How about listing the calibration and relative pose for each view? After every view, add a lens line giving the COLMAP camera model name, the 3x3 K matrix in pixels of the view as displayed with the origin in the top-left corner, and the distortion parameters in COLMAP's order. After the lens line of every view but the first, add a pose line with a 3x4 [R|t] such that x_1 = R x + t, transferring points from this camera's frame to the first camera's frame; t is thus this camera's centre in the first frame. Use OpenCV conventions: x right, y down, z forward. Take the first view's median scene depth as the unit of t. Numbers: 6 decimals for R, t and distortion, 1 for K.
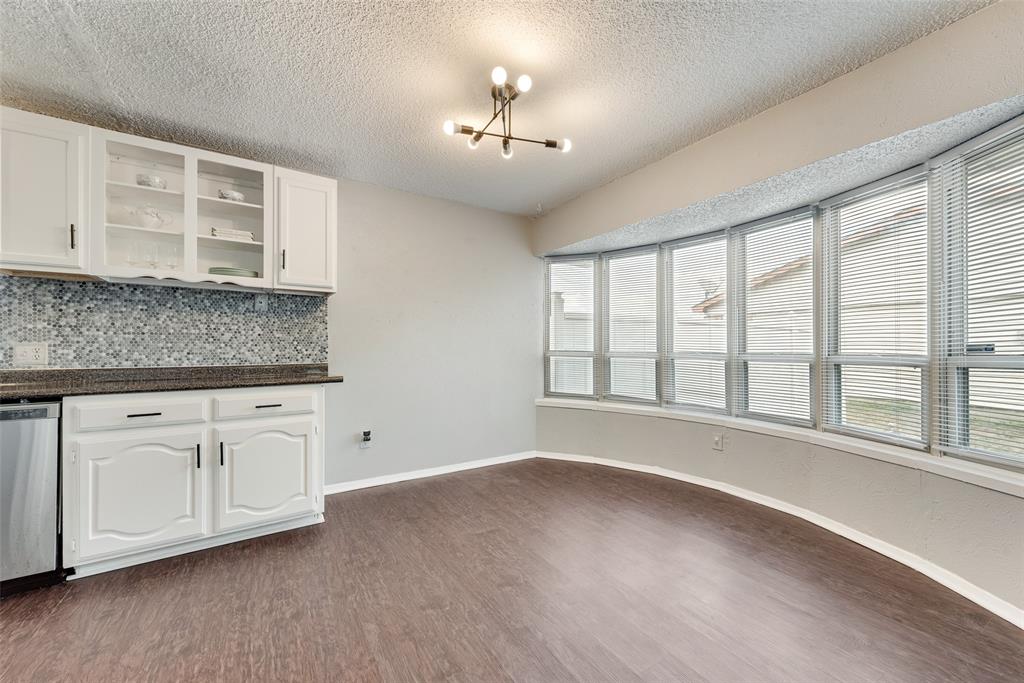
lens RADIAL K [[400.6, 0, 512.3], [0, 400.6, 343.7], [0, 0, 1]] dist [0.002090, -0.000012]
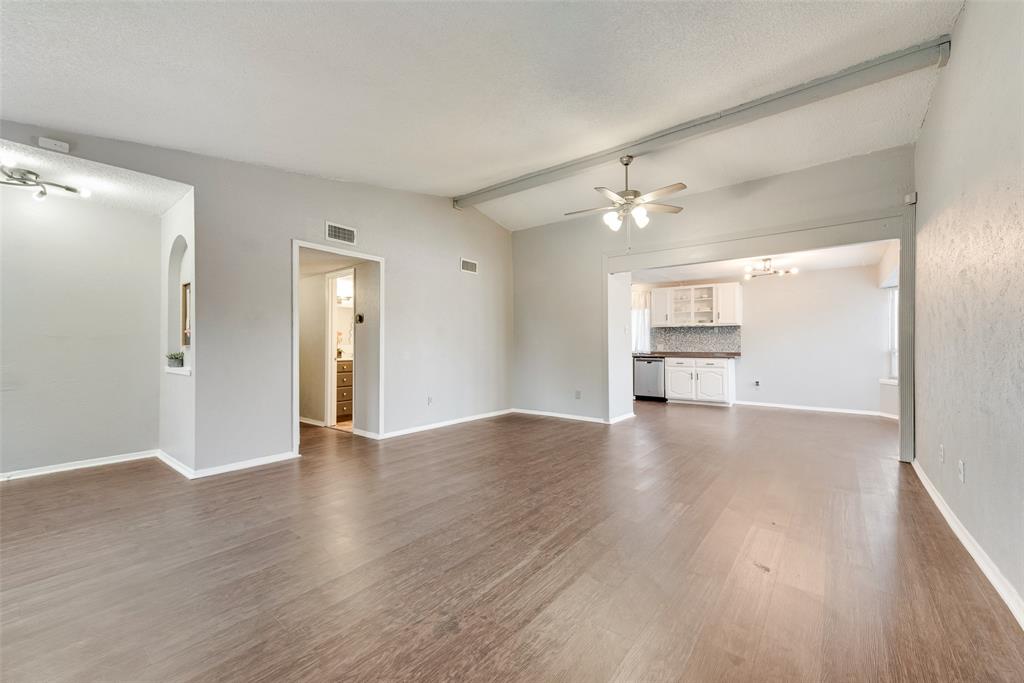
lens RADIAL K [[400.6, 0, 512.3], [0, 400.6, 343.7], [0, 0, 1]] dist [0.002090, -0.000012]
pose [[0.333319, -0.002153, -0.942812, 1.724778], [0.006414, 0.999979, -0.000016, -0.016589], [0.942792, -0.006042, 0.333326, -1.428127]]
